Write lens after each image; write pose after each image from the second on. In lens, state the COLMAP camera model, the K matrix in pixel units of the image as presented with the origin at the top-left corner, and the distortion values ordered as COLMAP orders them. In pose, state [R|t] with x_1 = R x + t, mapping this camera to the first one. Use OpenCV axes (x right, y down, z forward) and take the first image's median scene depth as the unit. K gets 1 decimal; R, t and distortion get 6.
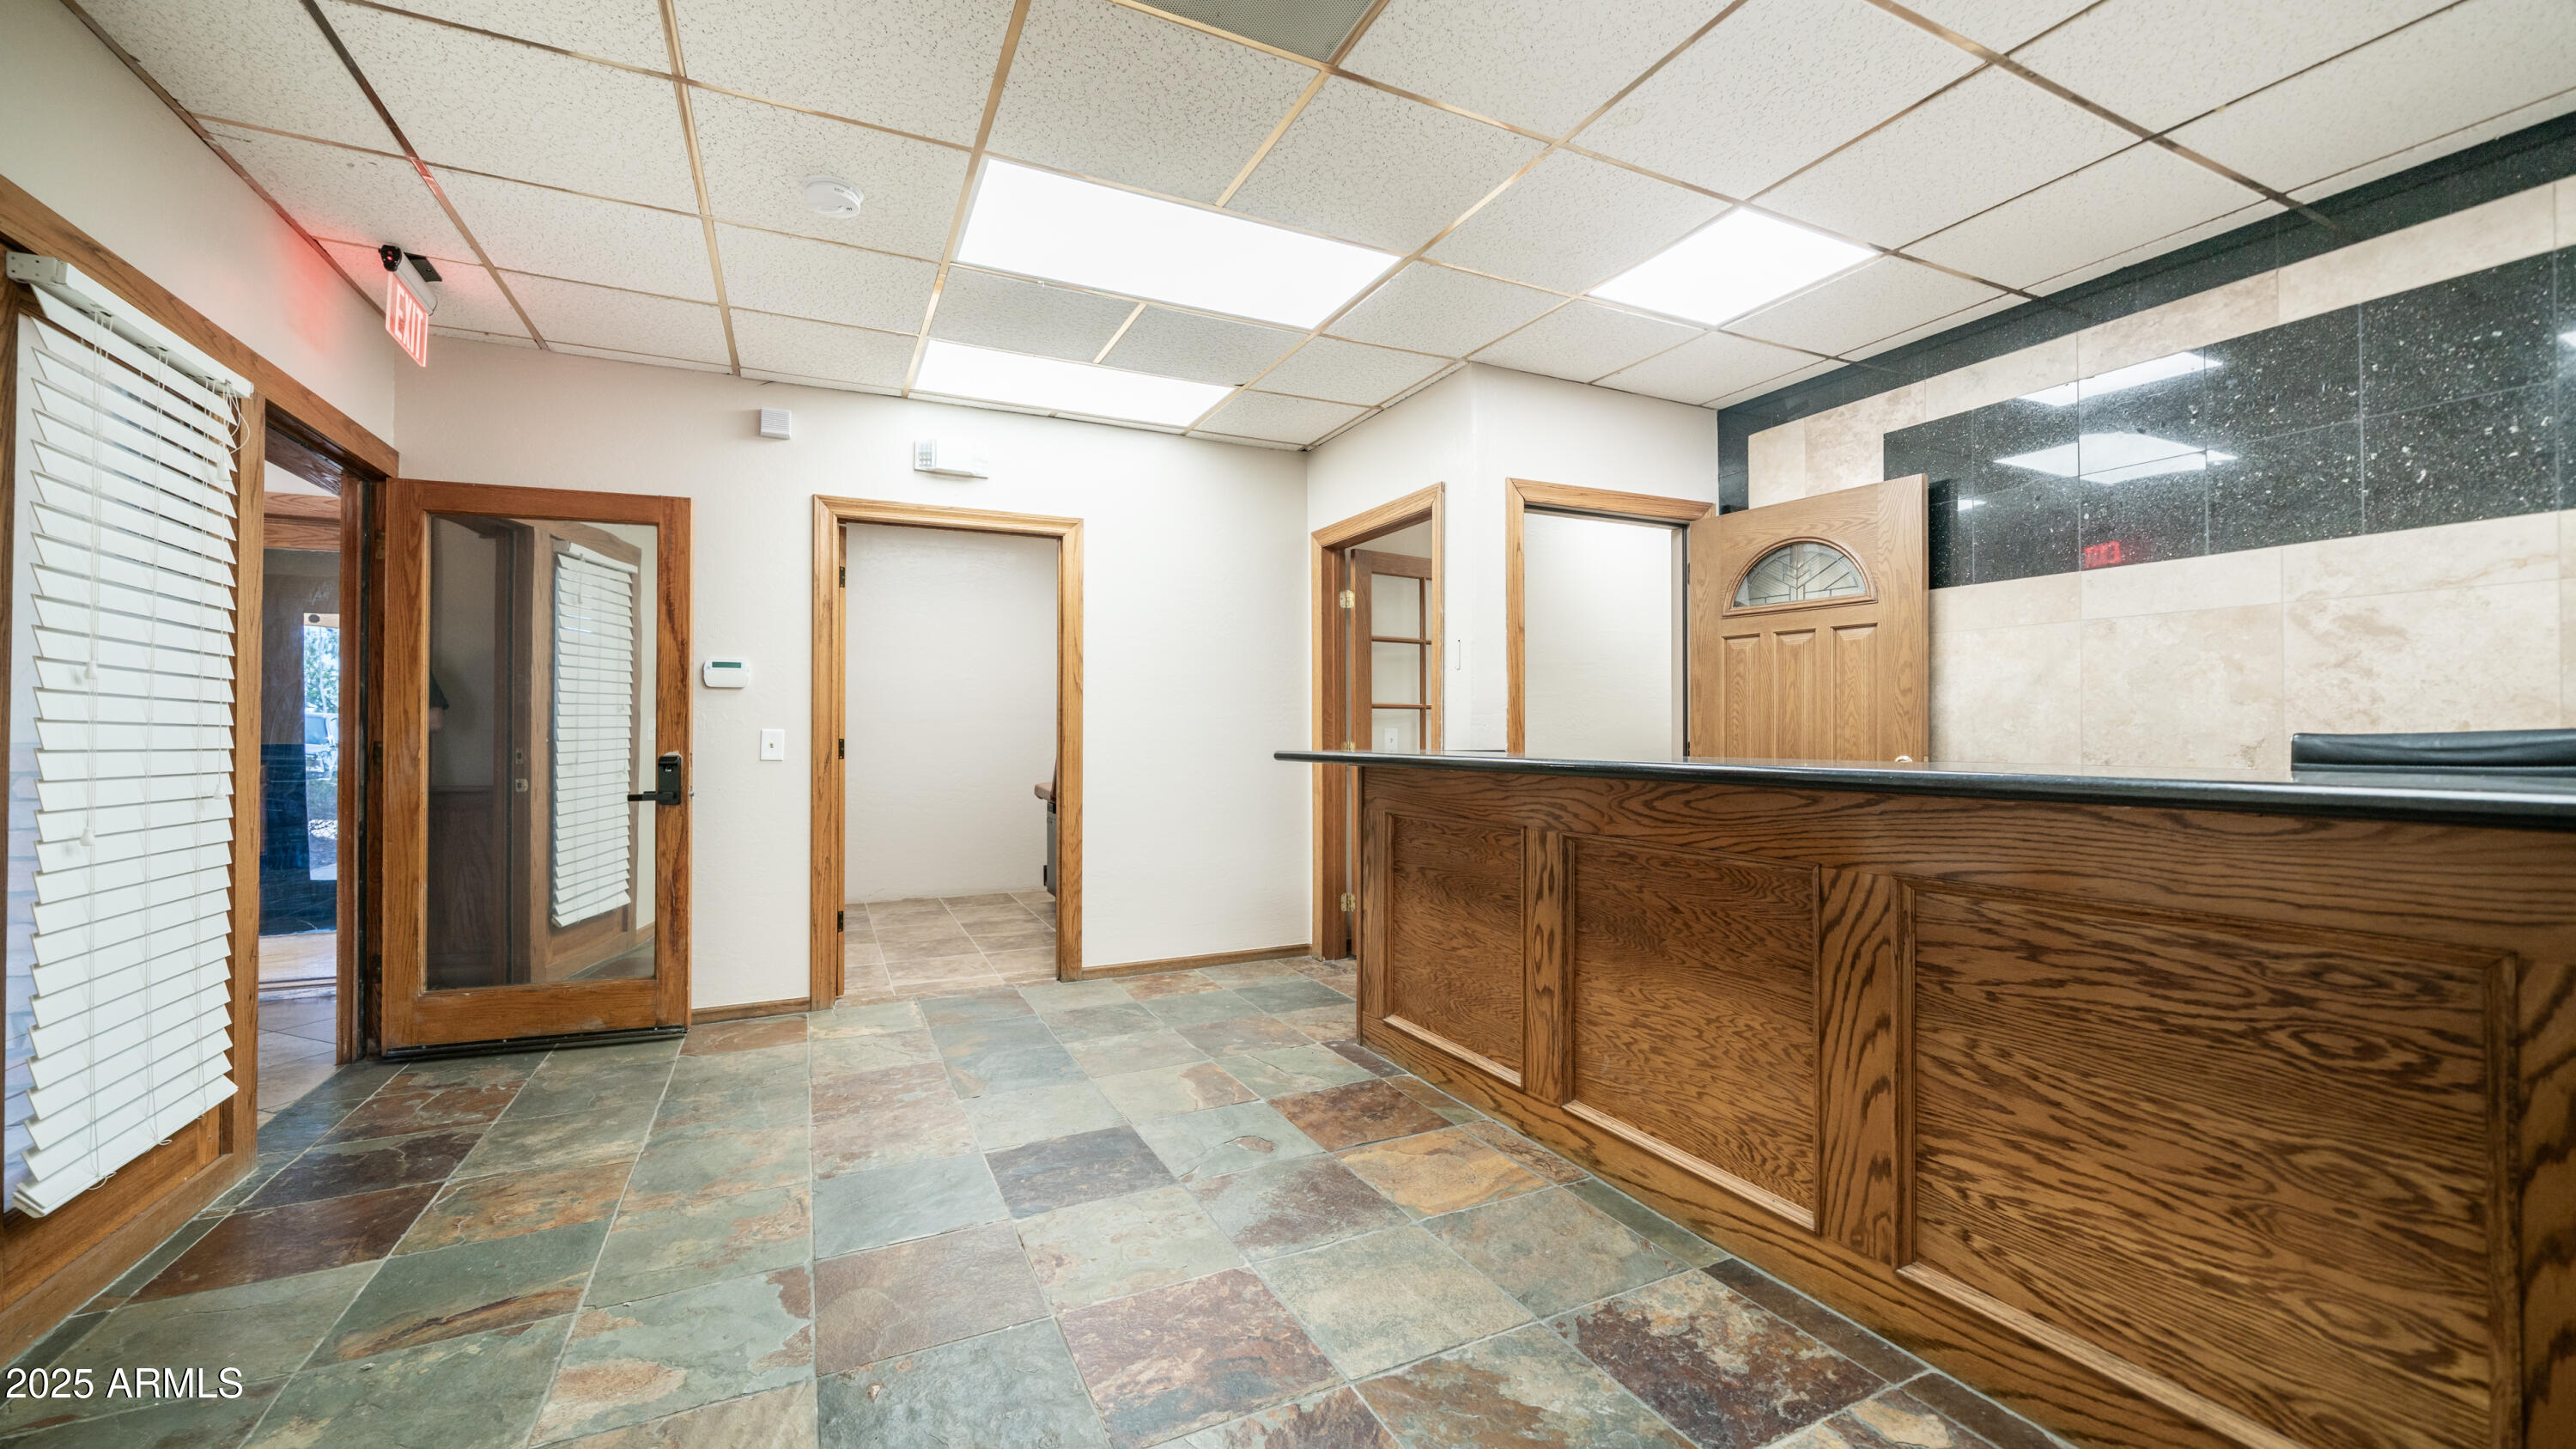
lens RADIAL K [[981.2, 0, 1276.7], [0, 981.2, 725.0], [0, 0, 1]] dist [0.000453, -0.000122]
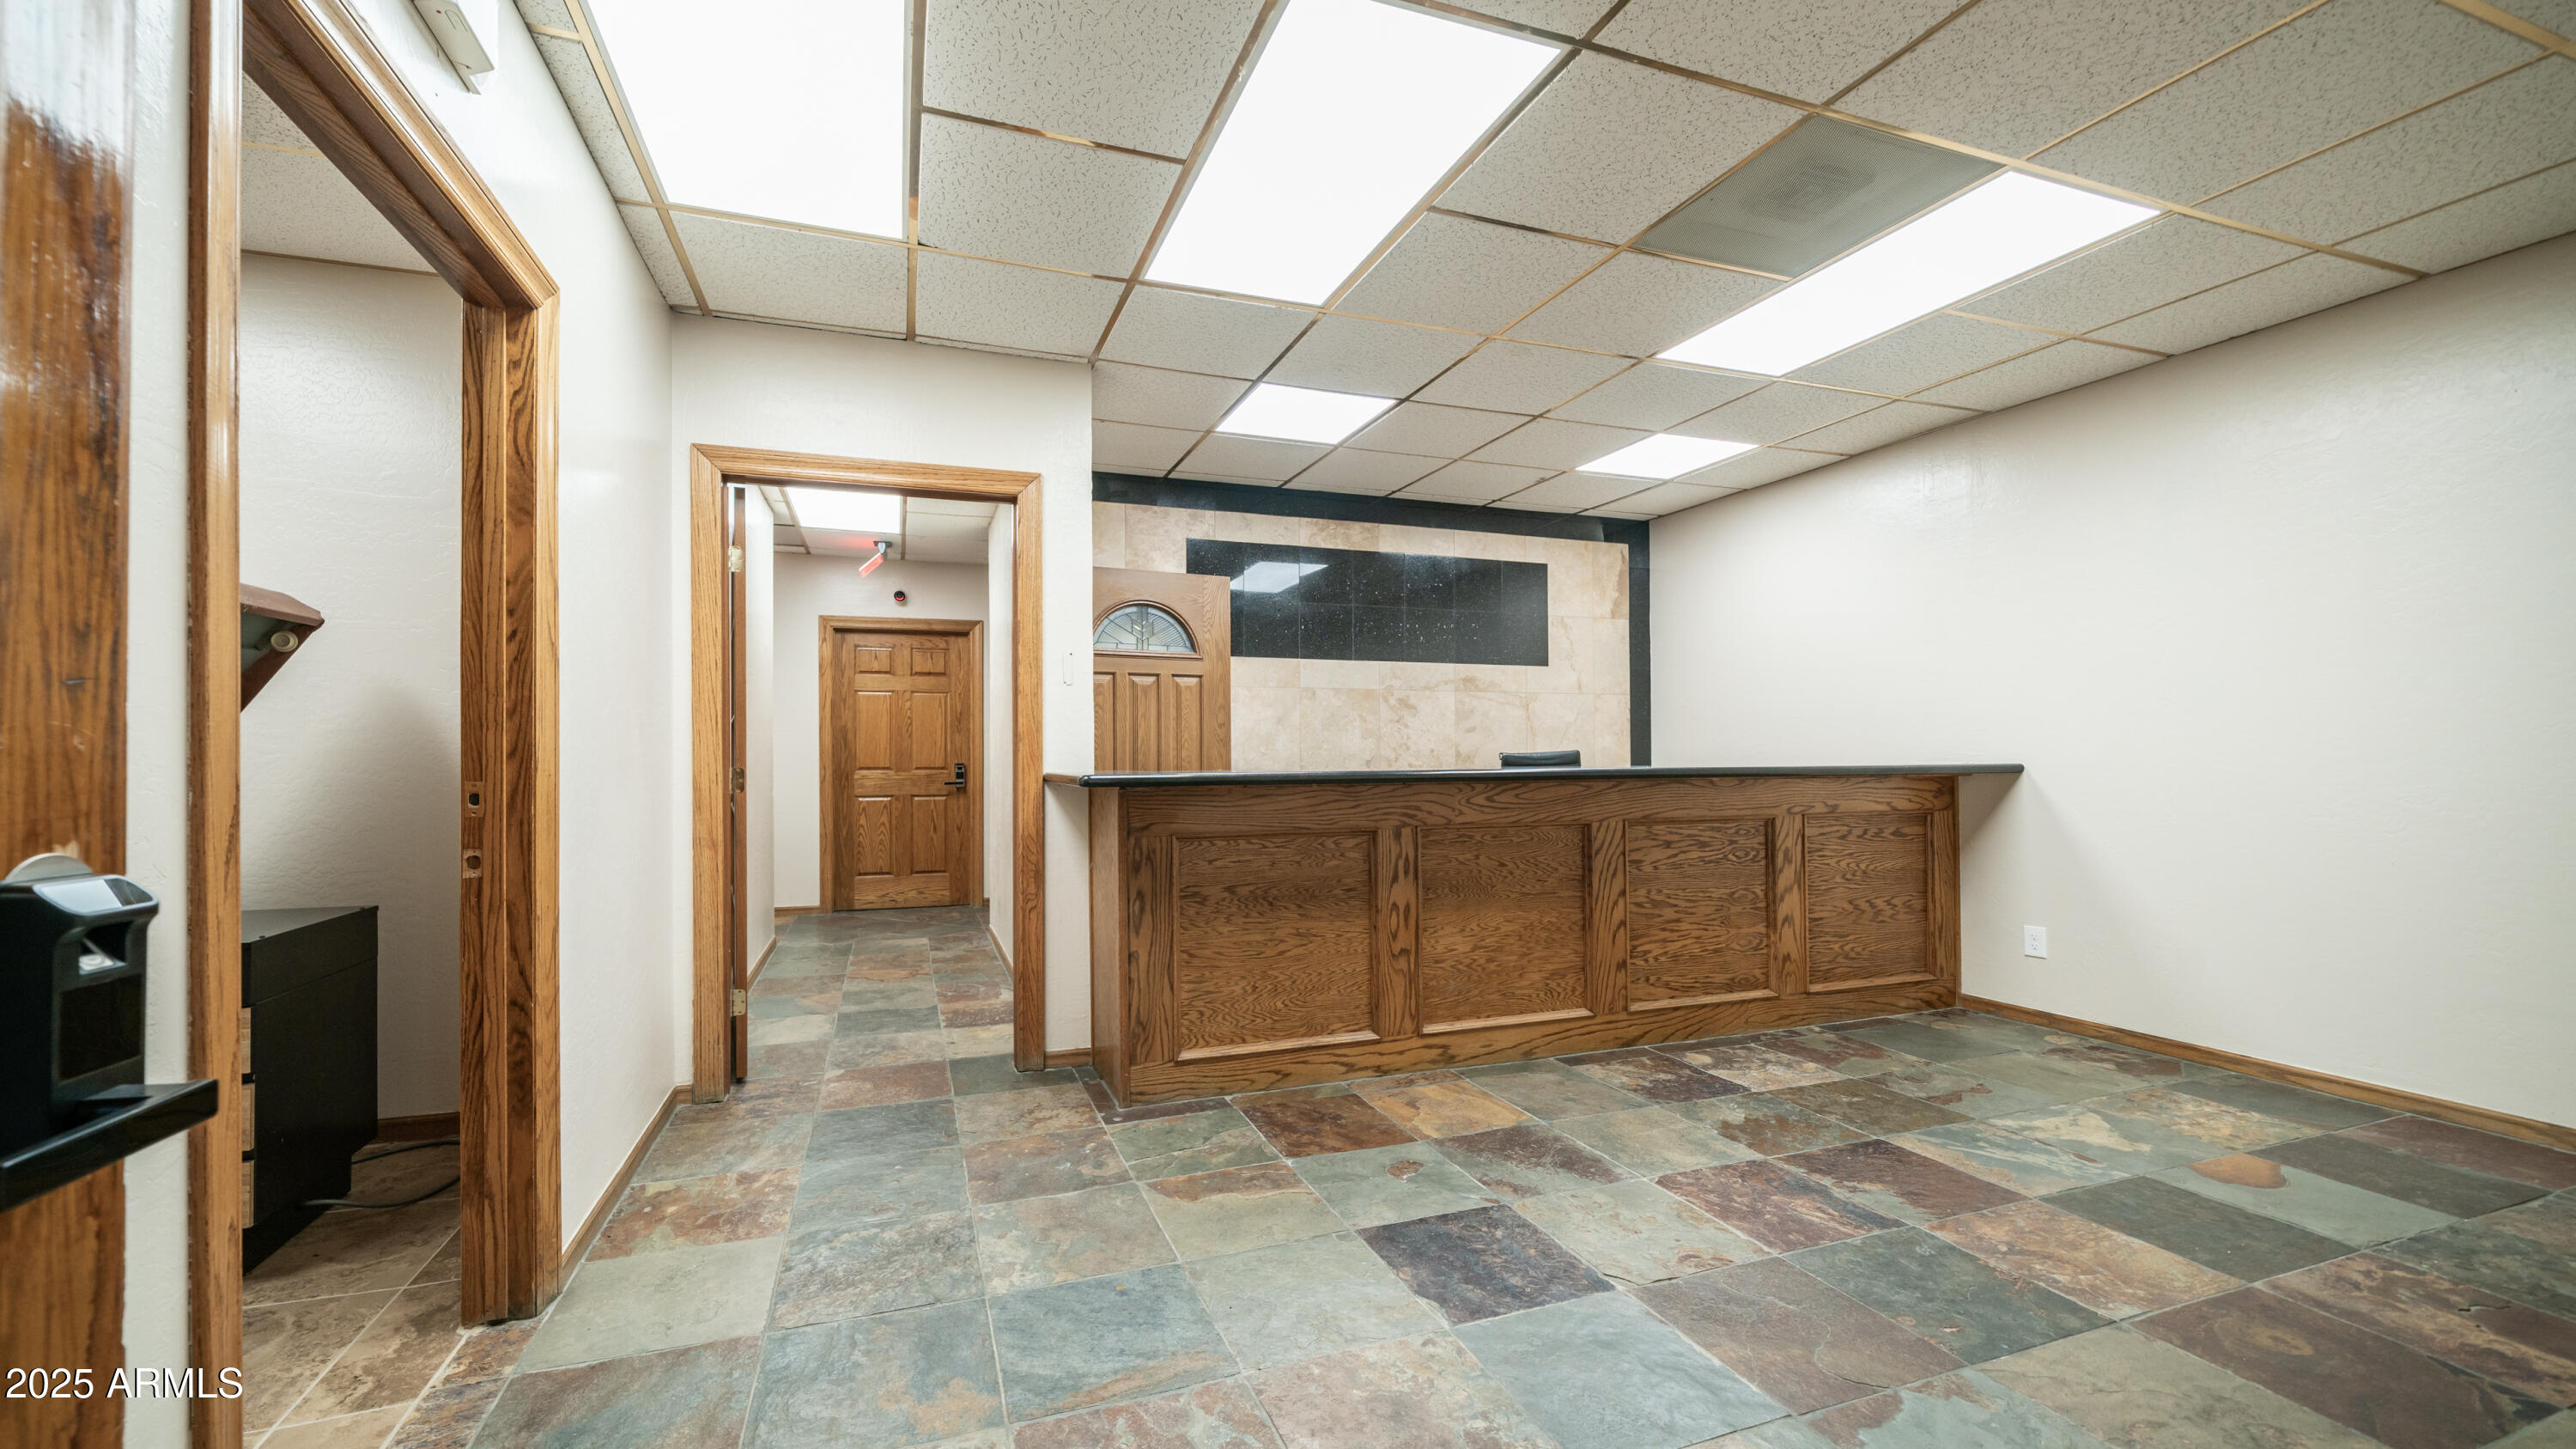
lens RADIAL K [[981.2, 0, 1224.3], [0, 981.2, 755.5], [0, 0, 1]] dist [0.000453, -0.000122]
pose [[0.130490, 0.001633, 0.991448, -1.074326], [-0.003156, 0.999994, -0.001231, 0.015801], [-0.991445, -0.002969, 0.130494, 1.107059]]
